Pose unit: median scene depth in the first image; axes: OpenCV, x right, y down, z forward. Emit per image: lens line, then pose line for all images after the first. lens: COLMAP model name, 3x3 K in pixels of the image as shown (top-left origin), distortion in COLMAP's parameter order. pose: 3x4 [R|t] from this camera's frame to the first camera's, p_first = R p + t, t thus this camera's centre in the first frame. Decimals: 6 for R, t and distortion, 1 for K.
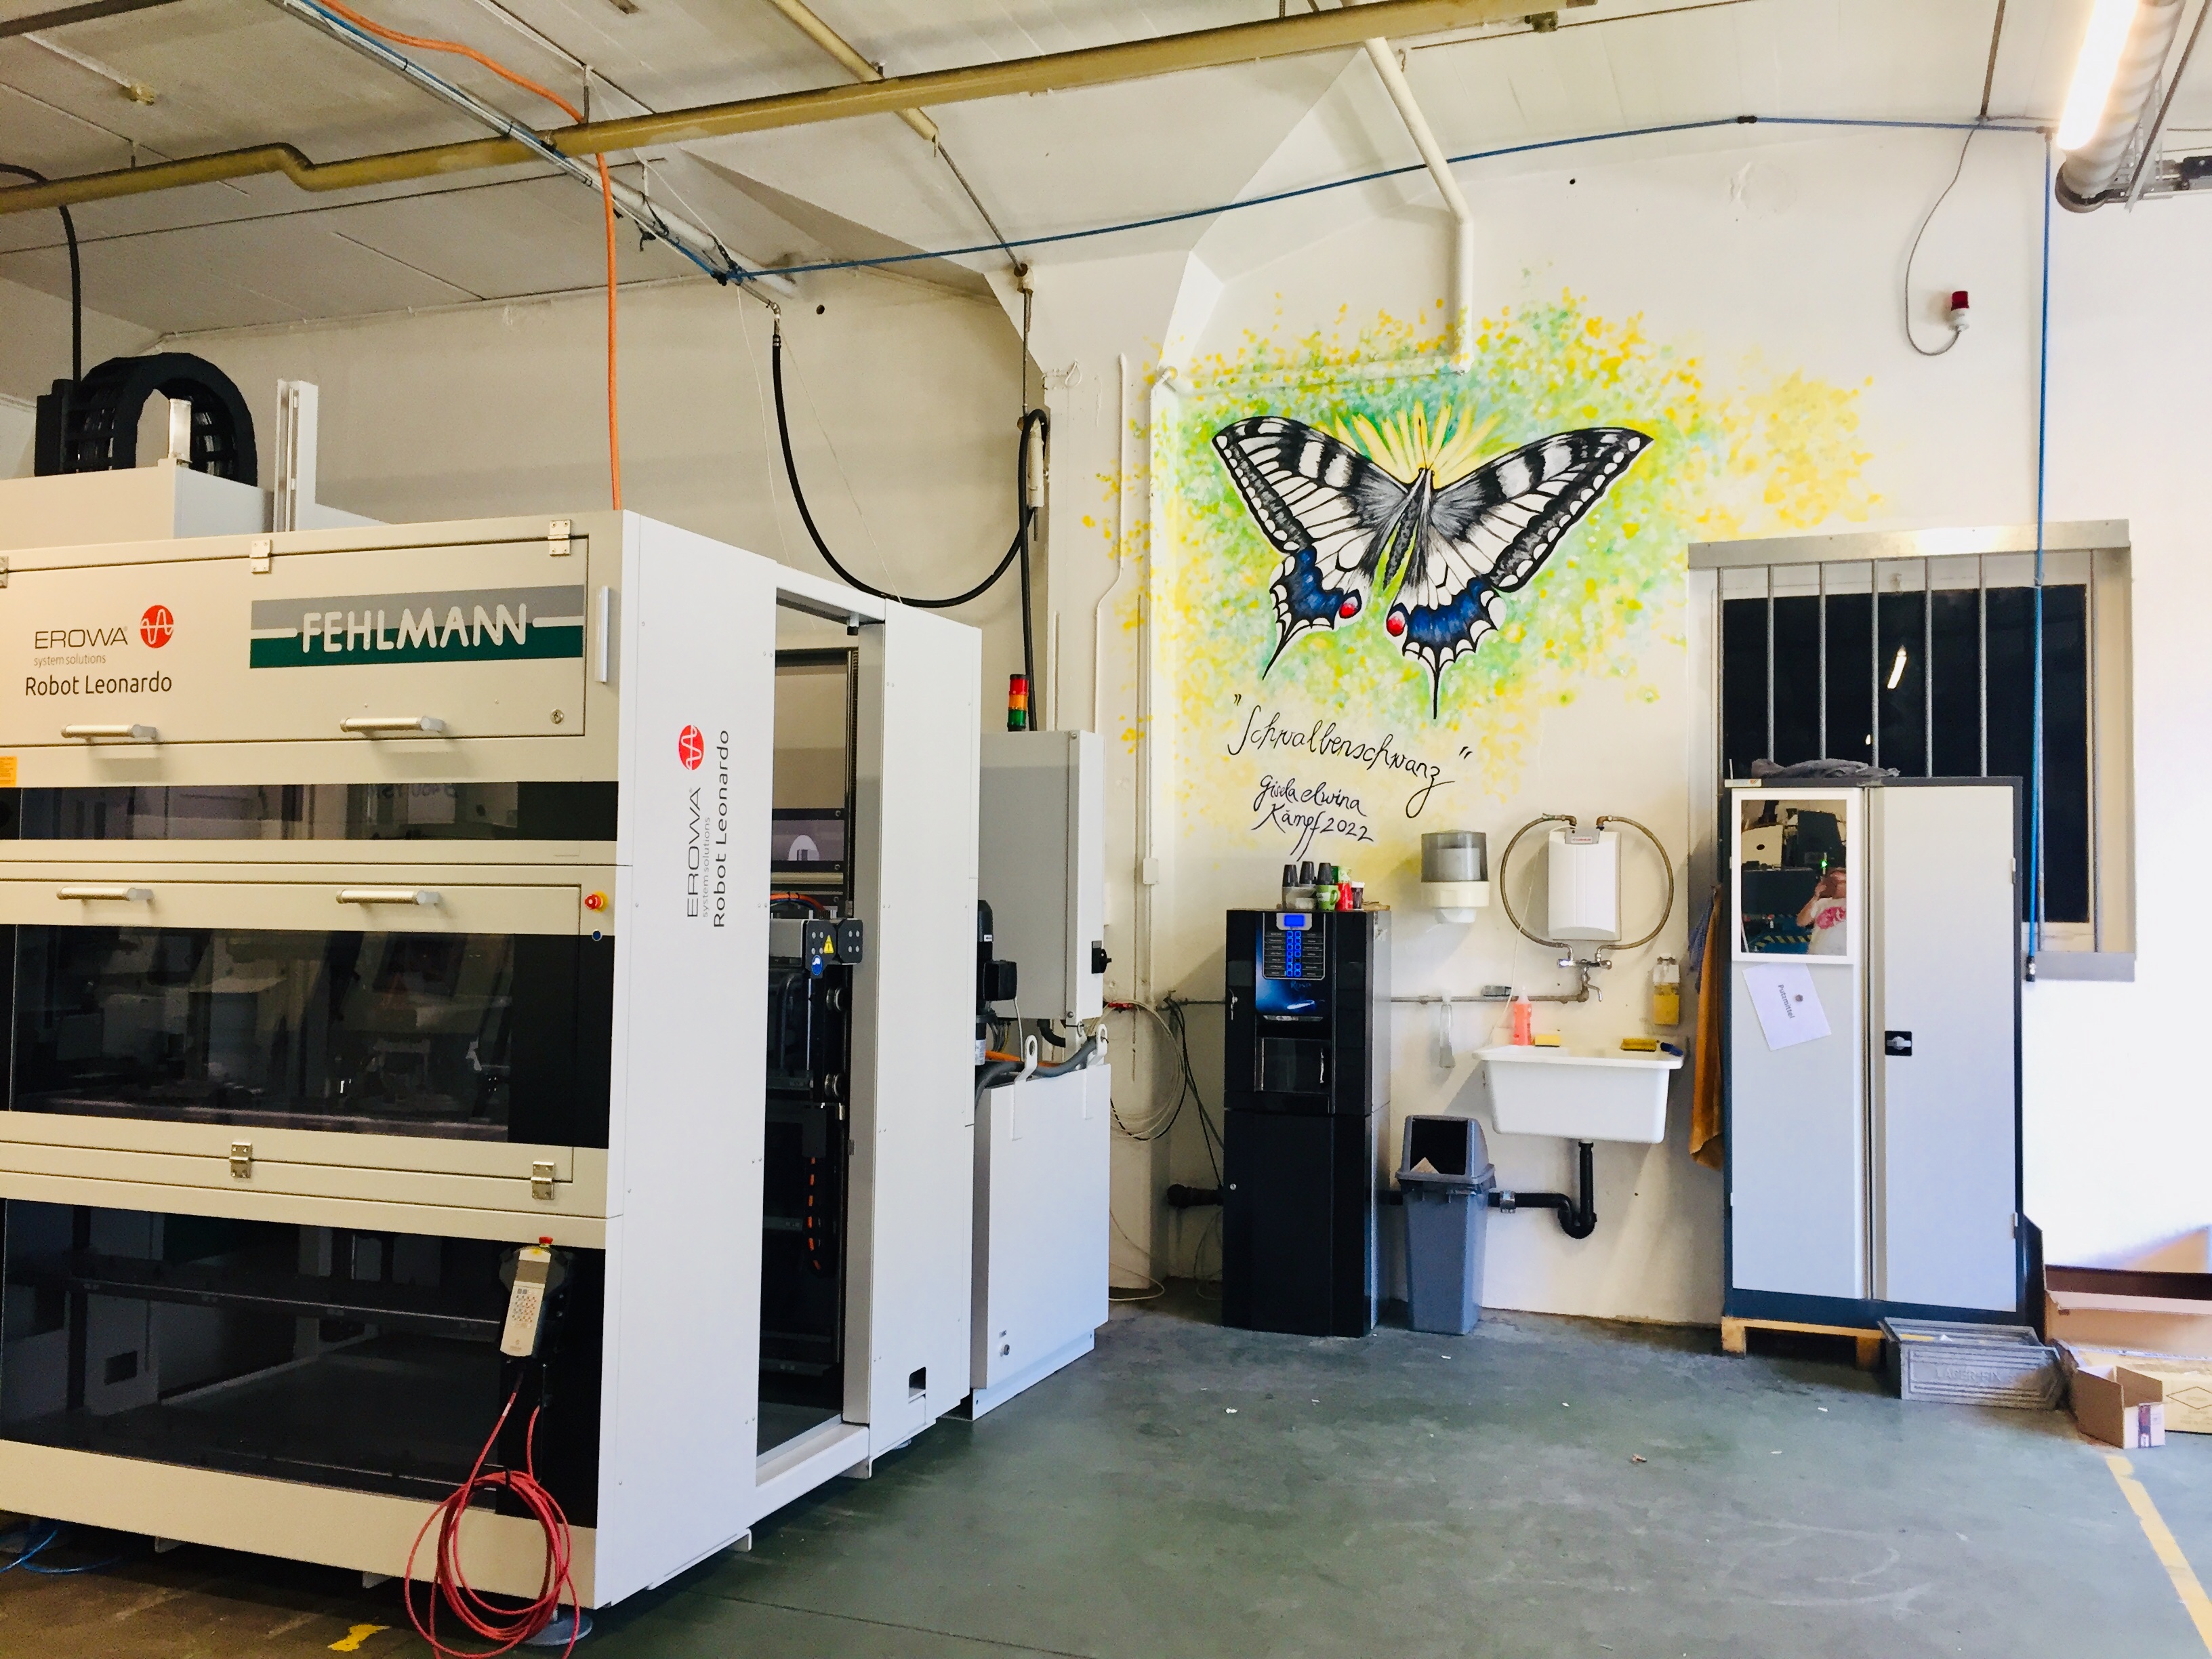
lens RADIAL K [[1898.2, 0, 1103.2], [0, 1898.2, 821.6], [0, 0, 1]] dist [0.083245, -0.117188]
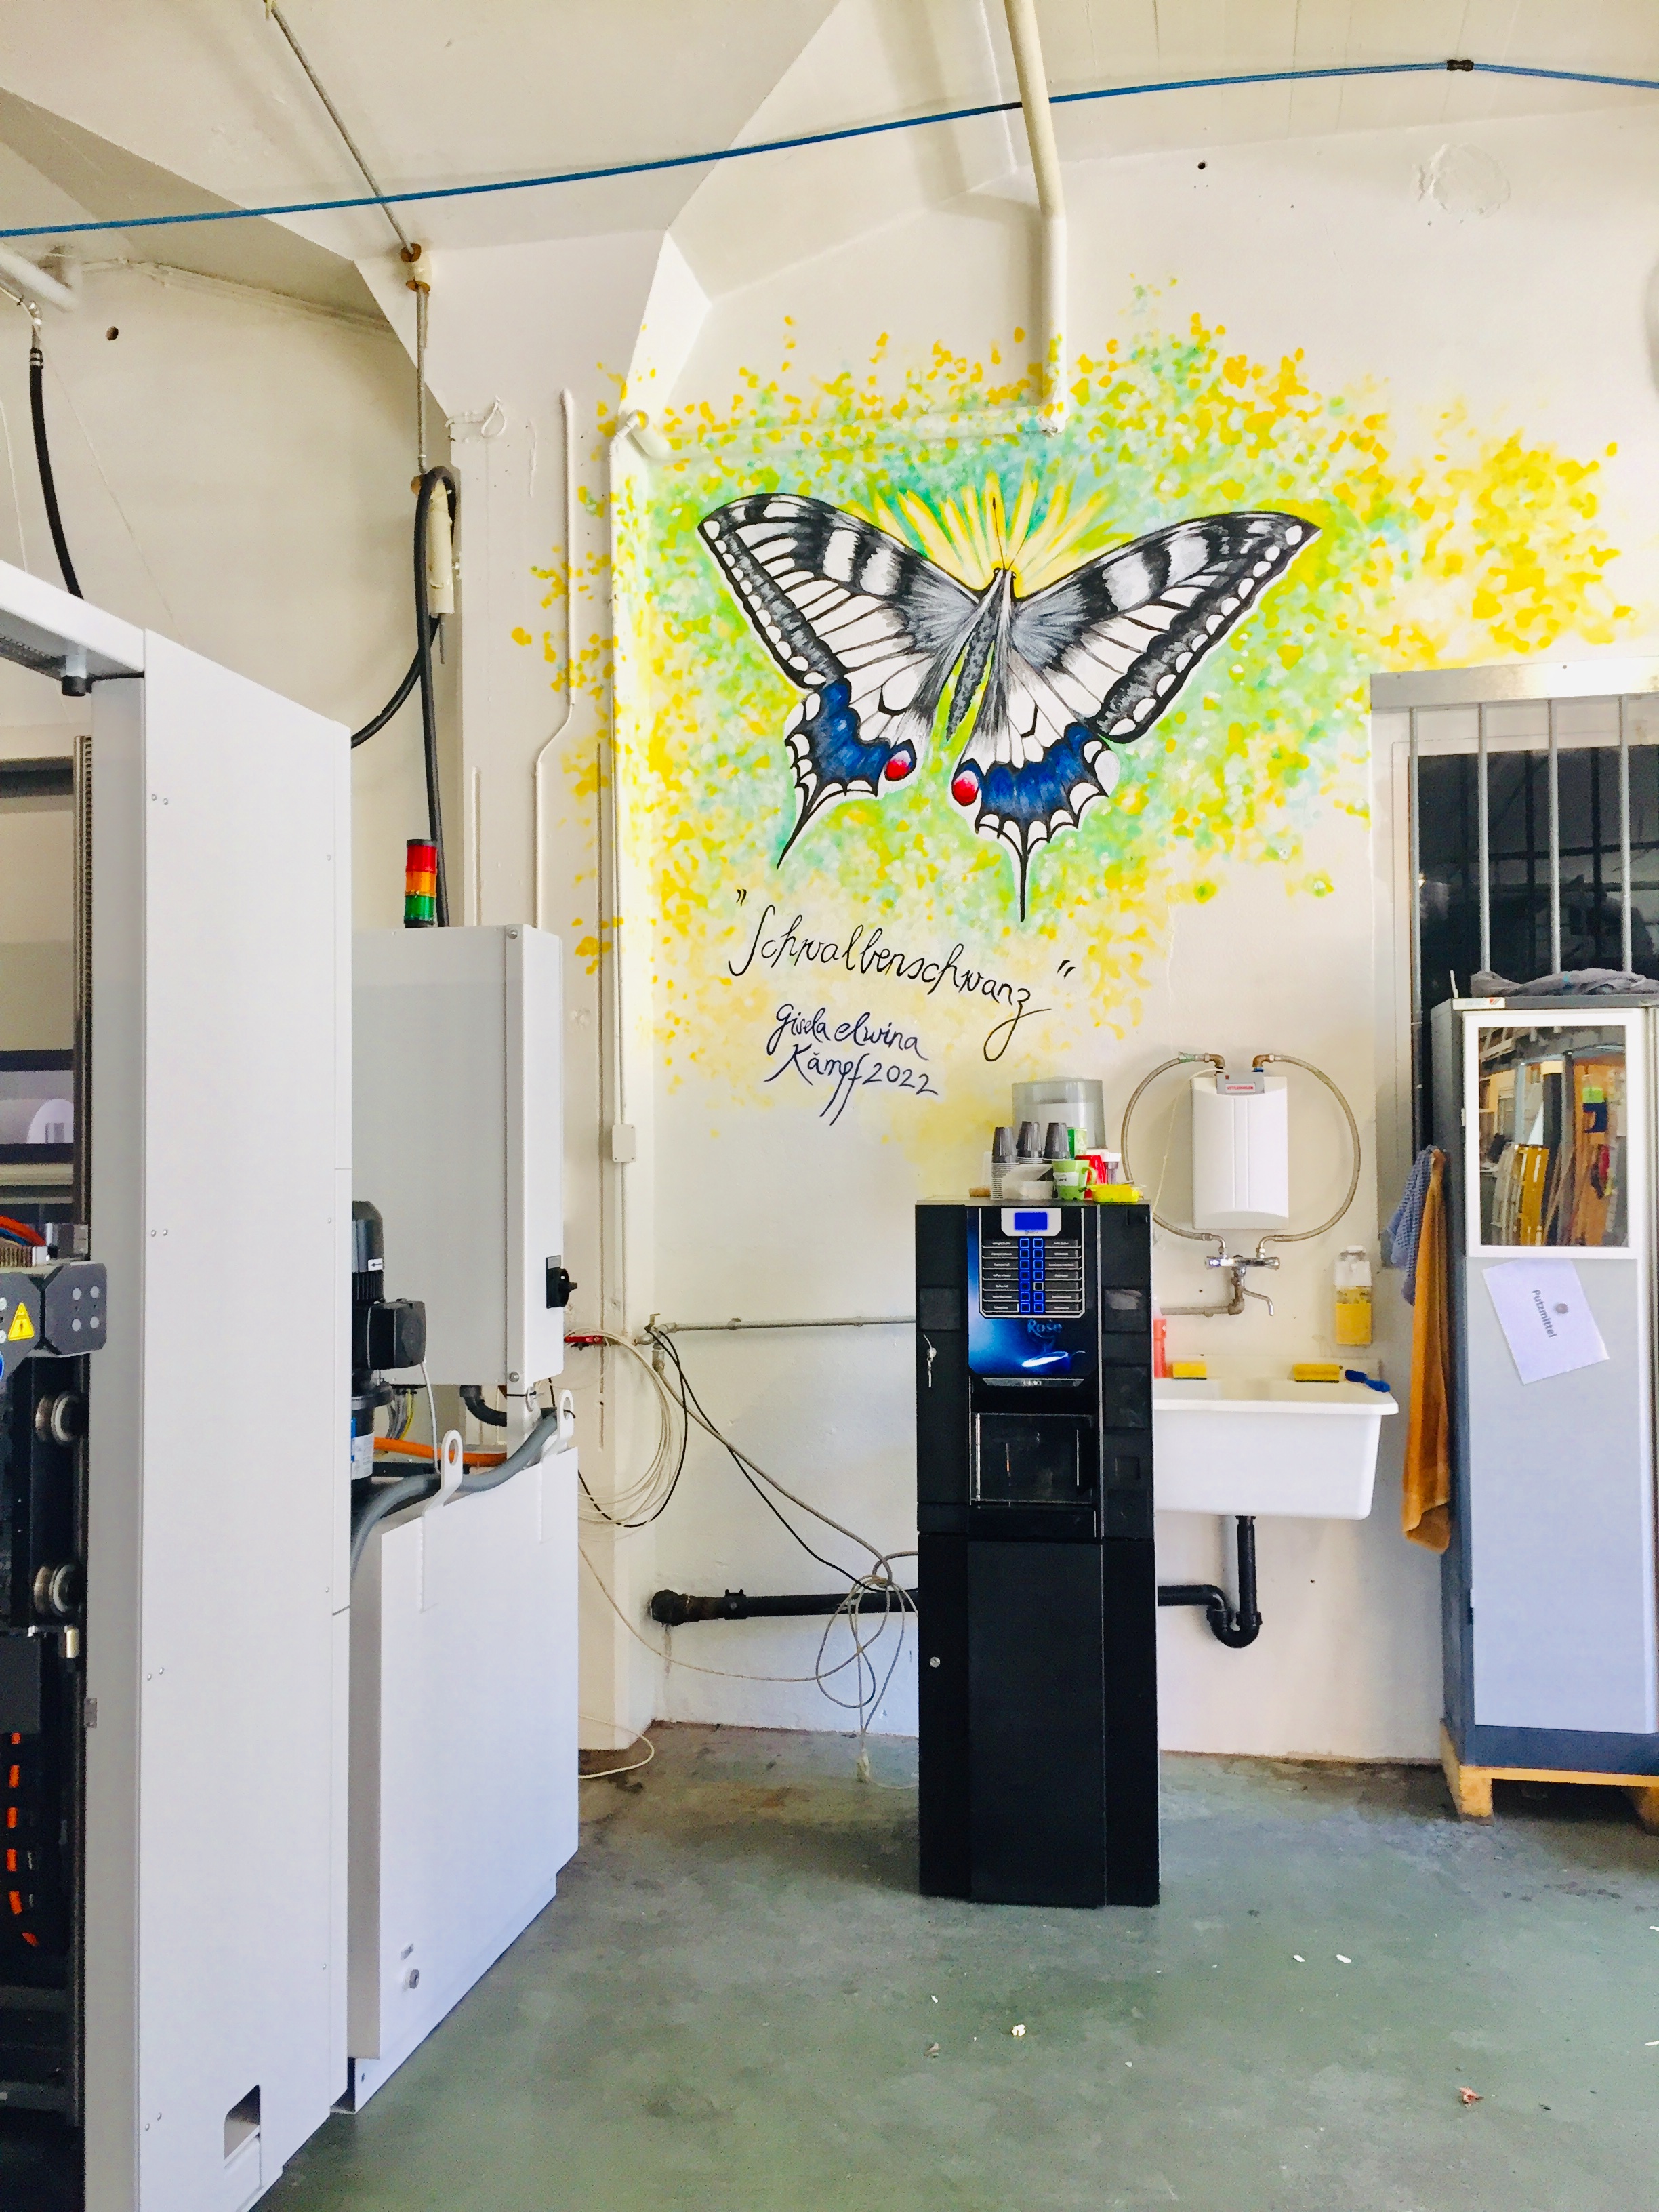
lens RADIAL K [[1898.2, 0, 839.1], [0, 1898.2, 1108.1], [0, 0, 1]] dist [0.083245, -0.117188]
pose [[0.985984, -0.015771, 0.166092, -0.012731], [0.013375, 0.999790, 0.015533, 0.003691], [-0.166302, -0.013094, 0.985988, 0.314228]]
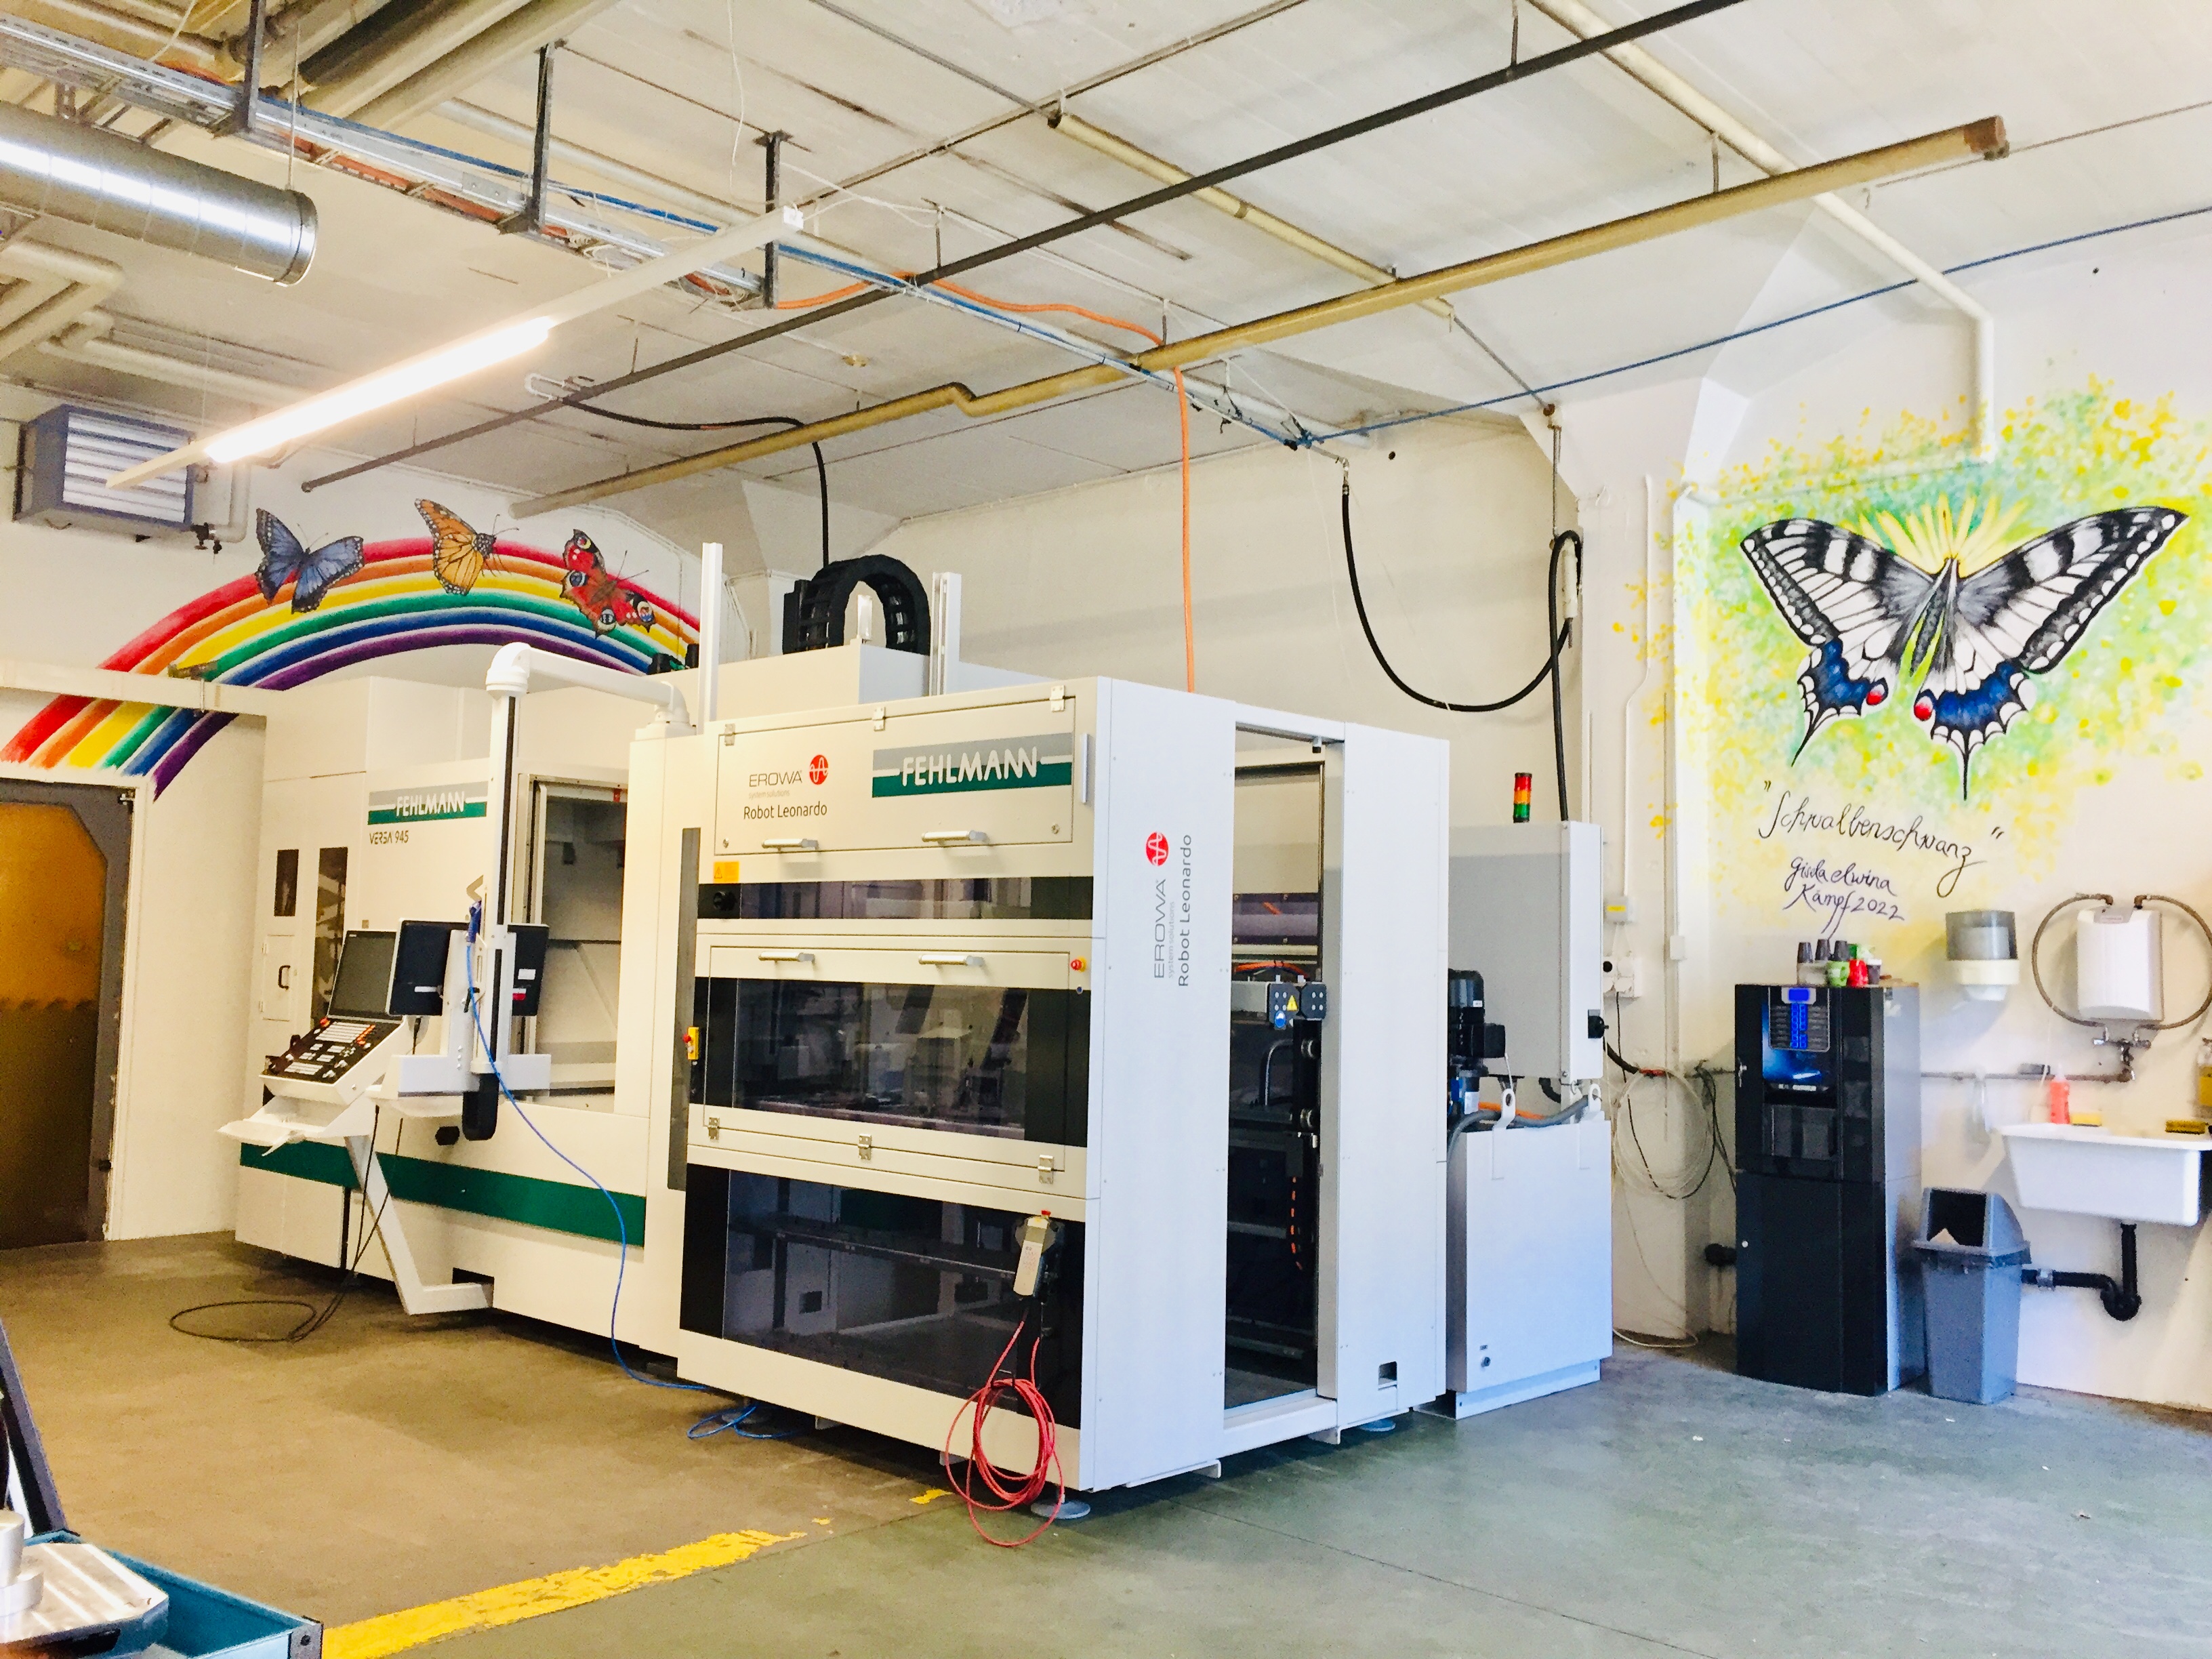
lens RADIAL K [[1898.2, 0, 1100.8], [0, 1898.2, 814.1], [0, 0, 1]] dist [0.083245, -0.117188]
pose [[0.924081, -0.021684, -0.381581, 0.141219], [0.004568, 0.998945, -0.045704, -0.001610], [0.382169, 0.040491, 0.923205, -0.131630]]
